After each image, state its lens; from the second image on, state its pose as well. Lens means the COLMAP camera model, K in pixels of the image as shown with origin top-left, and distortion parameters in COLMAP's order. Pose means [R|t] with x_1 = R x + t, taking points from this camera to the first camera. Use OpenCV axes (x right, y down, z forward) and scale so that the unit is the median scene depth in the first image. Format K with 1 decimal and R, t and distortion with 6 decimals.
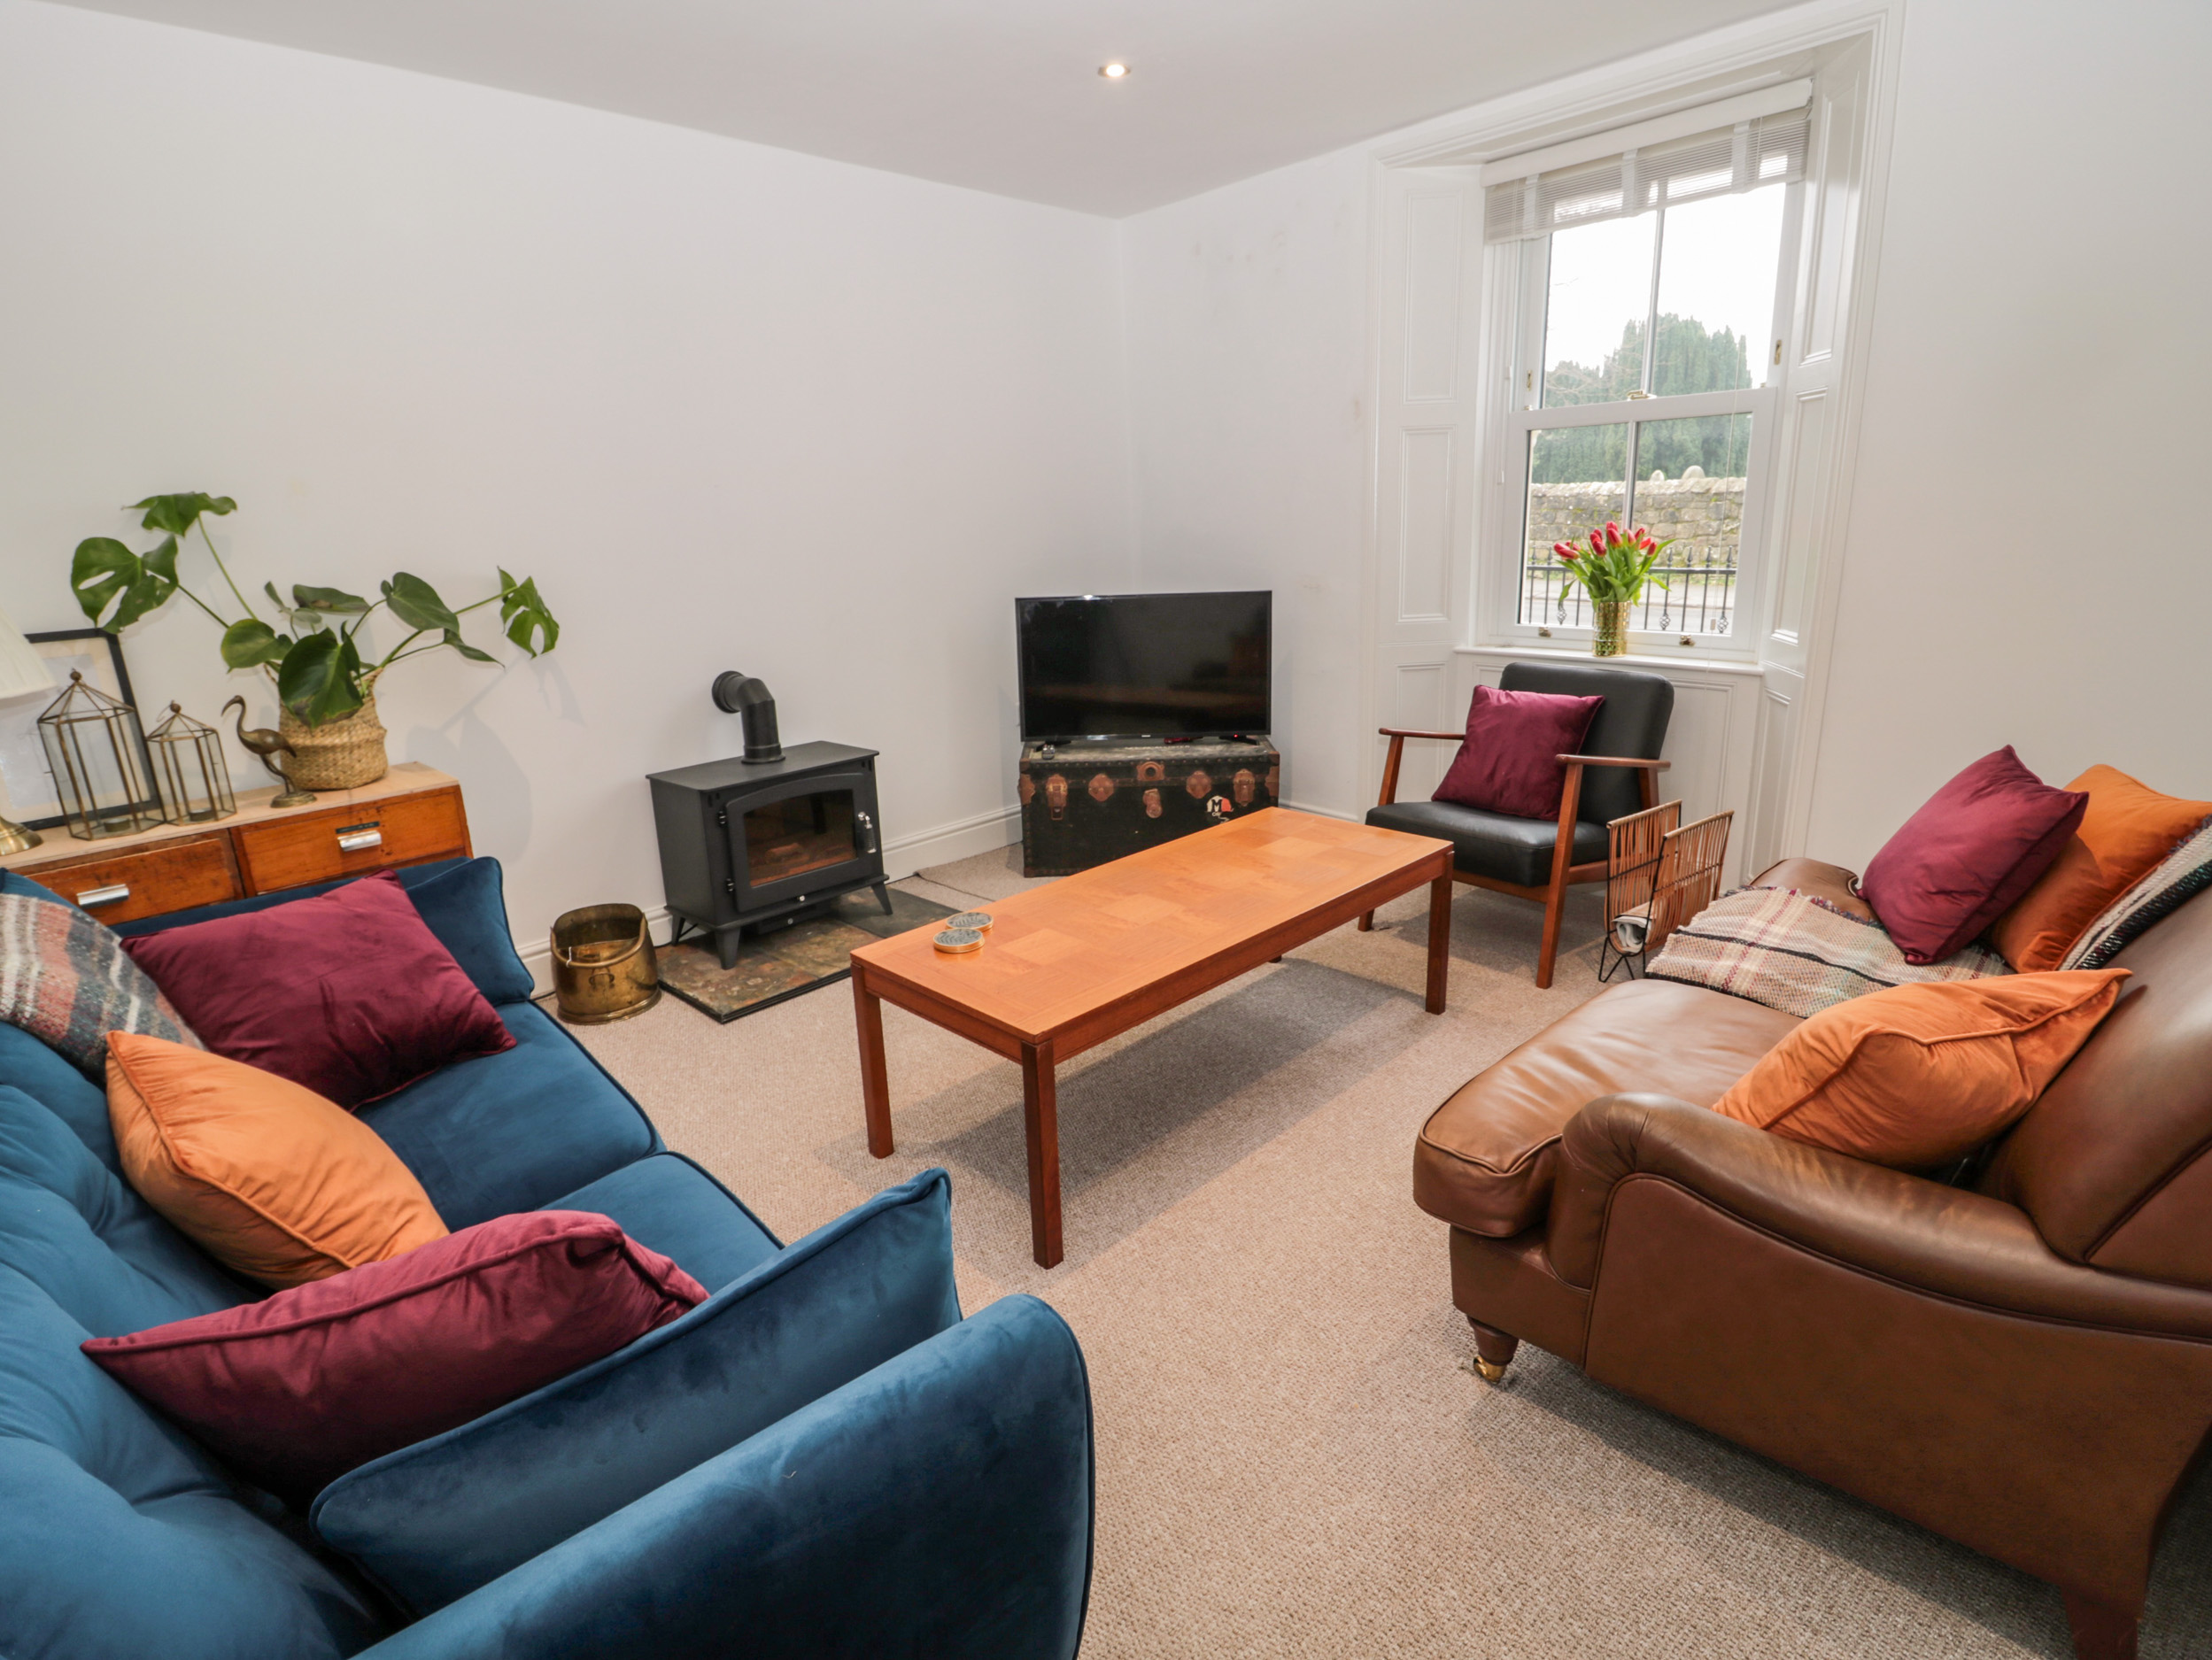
lens RADIAL K [[1126.3, 0, 1092.9], [0, 1126.3, 813.4], [0, 0, 1]] dist [0.001574, -0.000042]
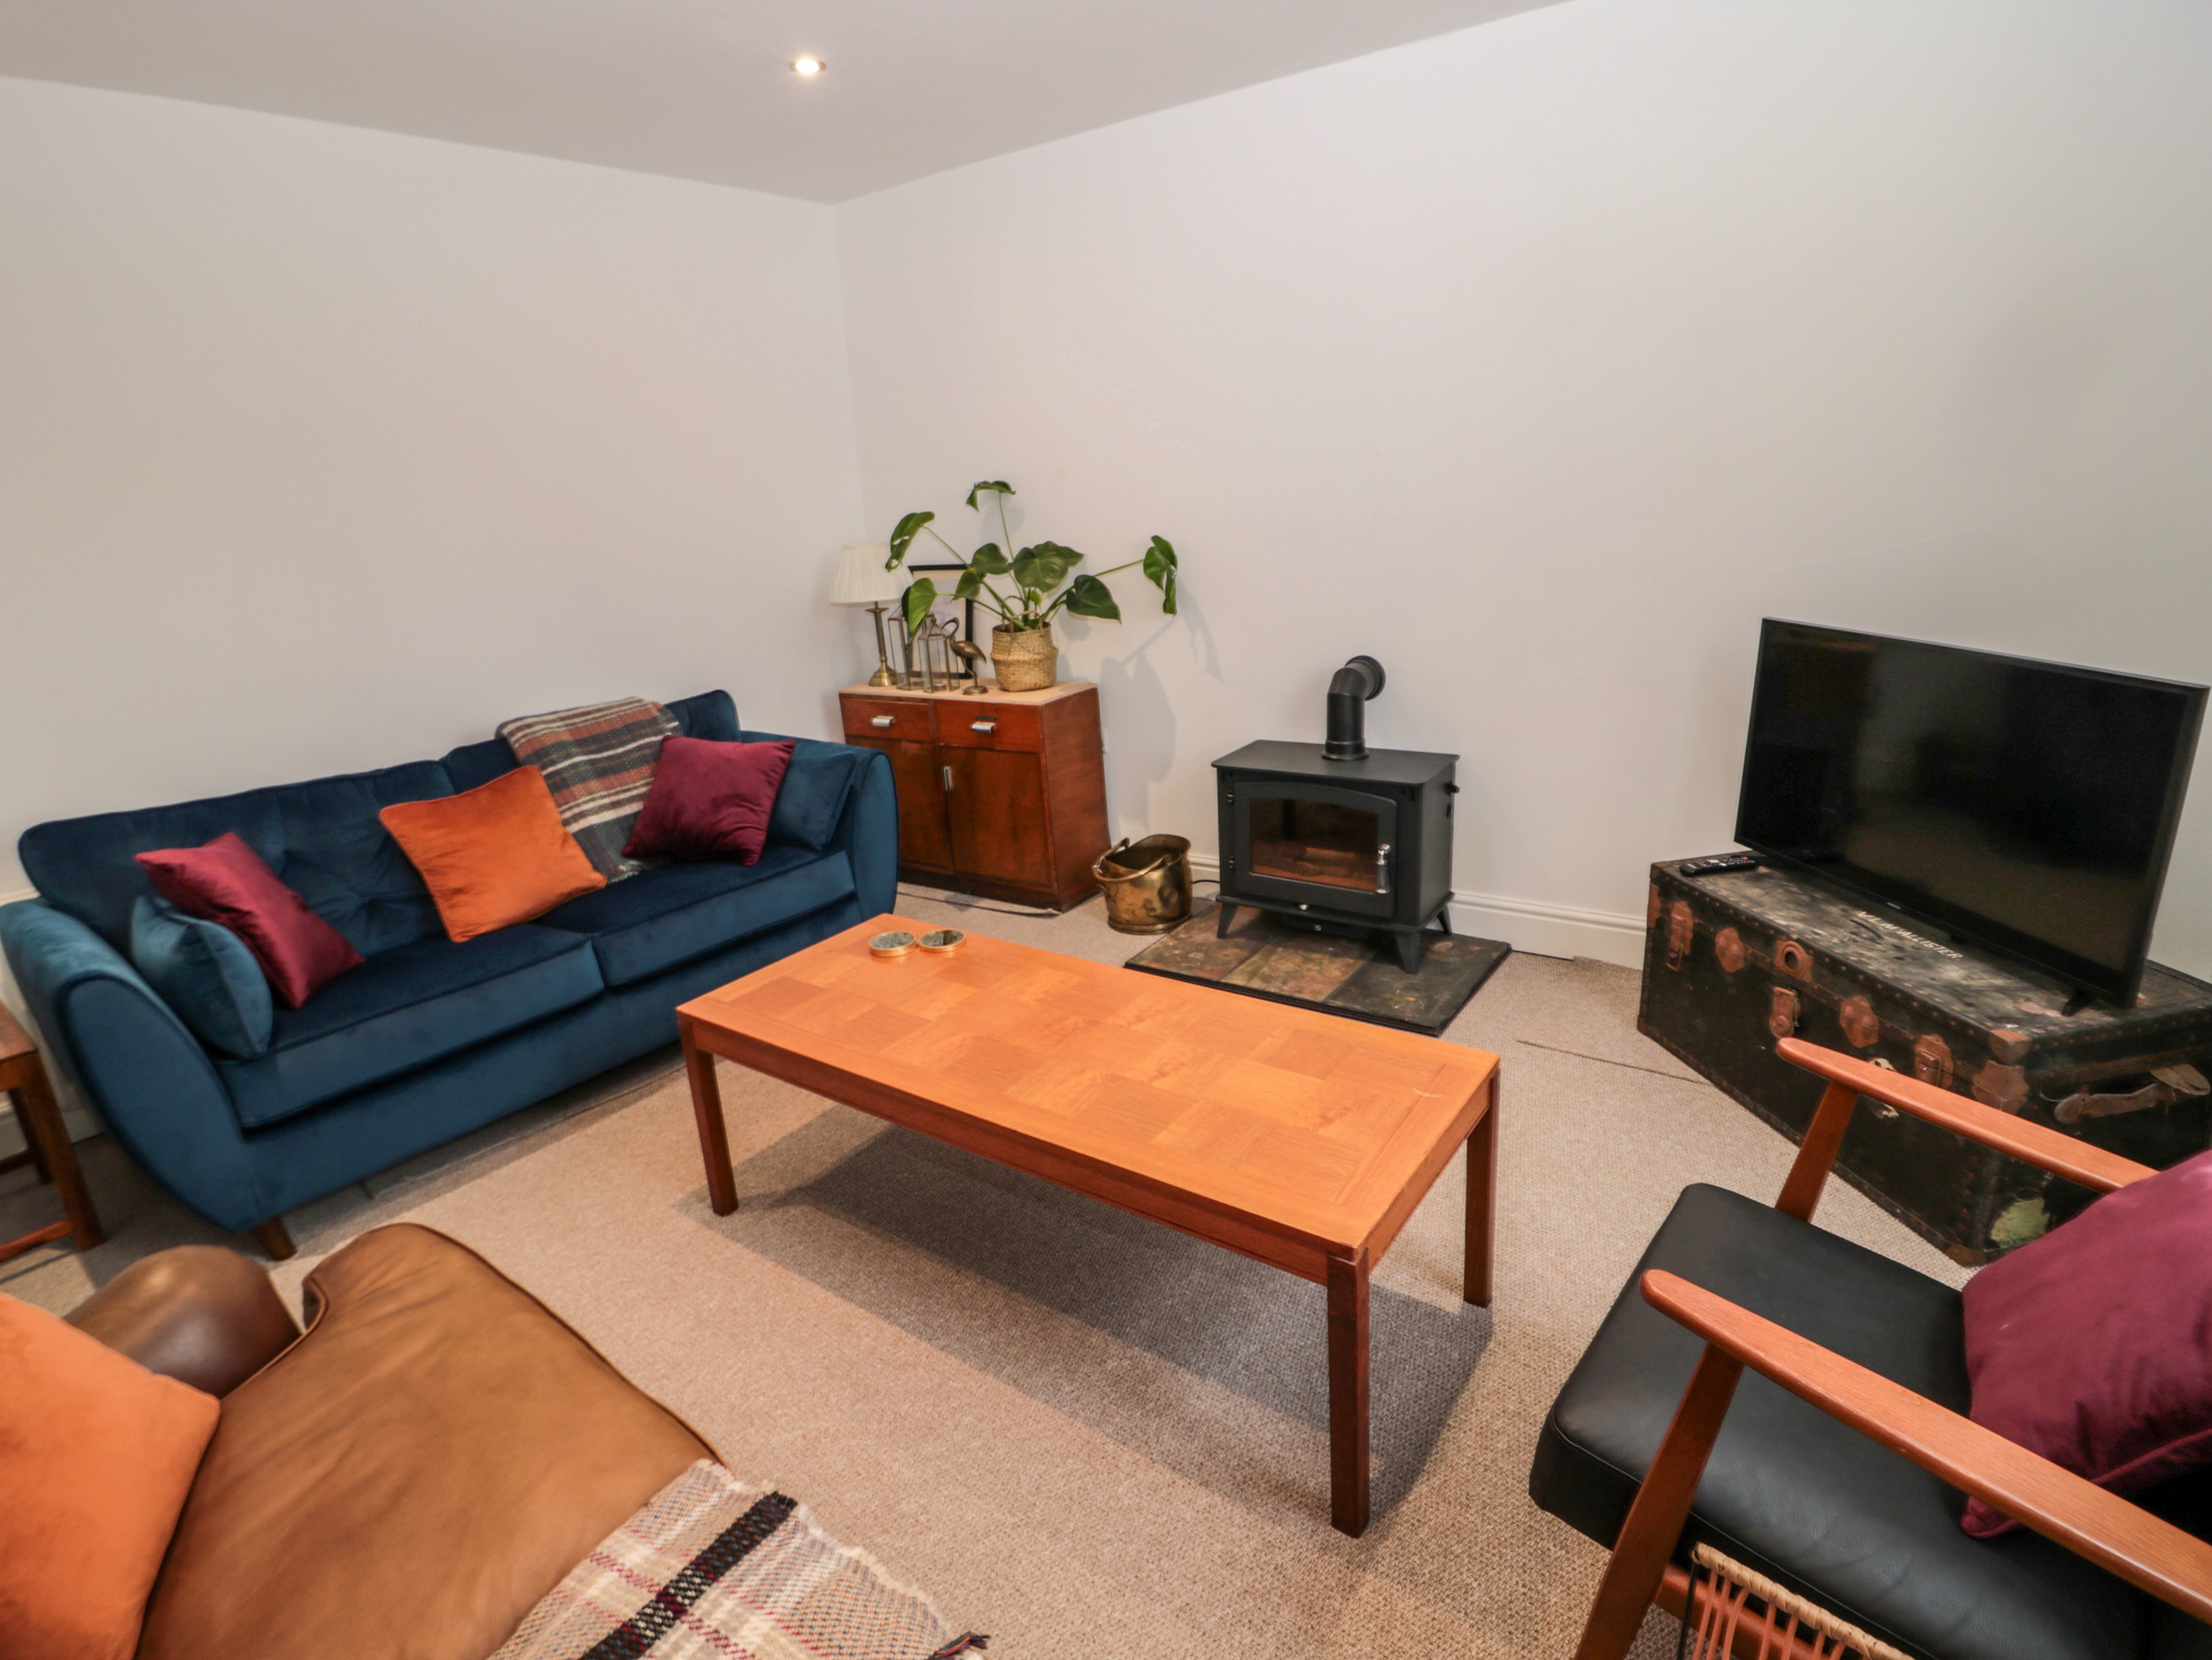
lens RADIAL K [[1132.6, 0, 1102.4], [0, 1132.6, 834.0], [0, 0, 1]] dist [0.000091, -0.000094]
pose [[0.184295, 0.316525, -0.930509, 0.558961], [-0.208005, 0.937843, 0.277822, -0.204885], [0.960609, 0.142349, 0.238679, 0.595506]]
